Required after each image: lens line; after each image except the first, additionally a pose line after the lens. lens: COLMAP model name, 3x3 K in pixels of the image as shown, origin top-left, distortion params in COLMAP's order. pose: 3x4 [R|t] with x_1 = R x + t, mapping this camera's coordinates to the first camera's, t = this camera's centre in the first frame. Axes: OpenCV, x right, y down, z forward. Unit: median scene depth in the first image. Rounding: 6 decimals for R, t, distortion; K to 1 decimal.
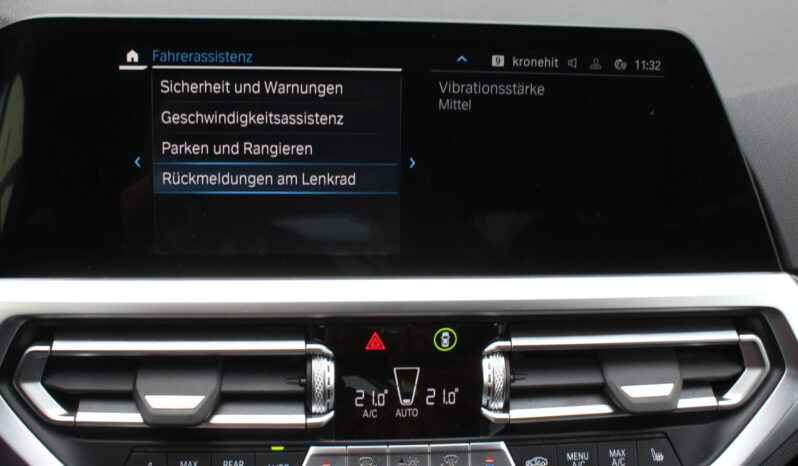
lens RADIAL K [[824.5, 0, 399.0], [0, 824.5, 233.0], [0, 0, 1]] dist [-0.087233, 0.007155]
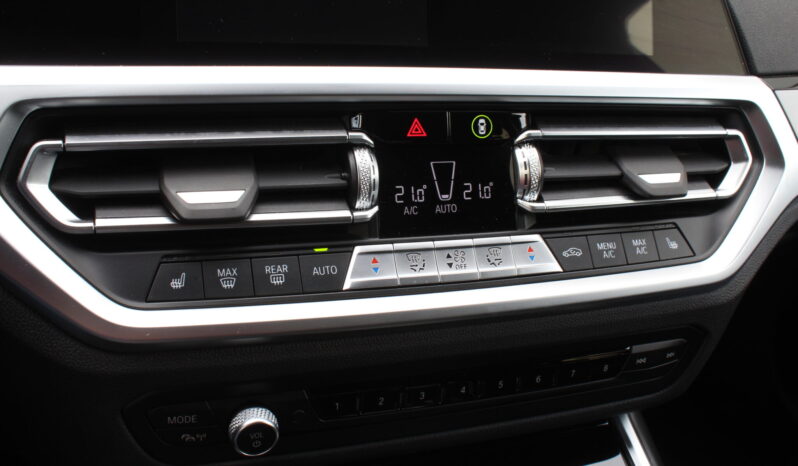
lens RADIAL K [[824.5, 0, 399.0], [0, 824.5, 233.0], [0, 0, 1]] dist [-0.087233, 0.007155]
pose [[0.963950, -0.062544, 0.258629, -0.298885], [0.080305, 0.995042, -0.058680, 0.301504], [-0.253677, 0.077334, 0.964193, 0.078837]]
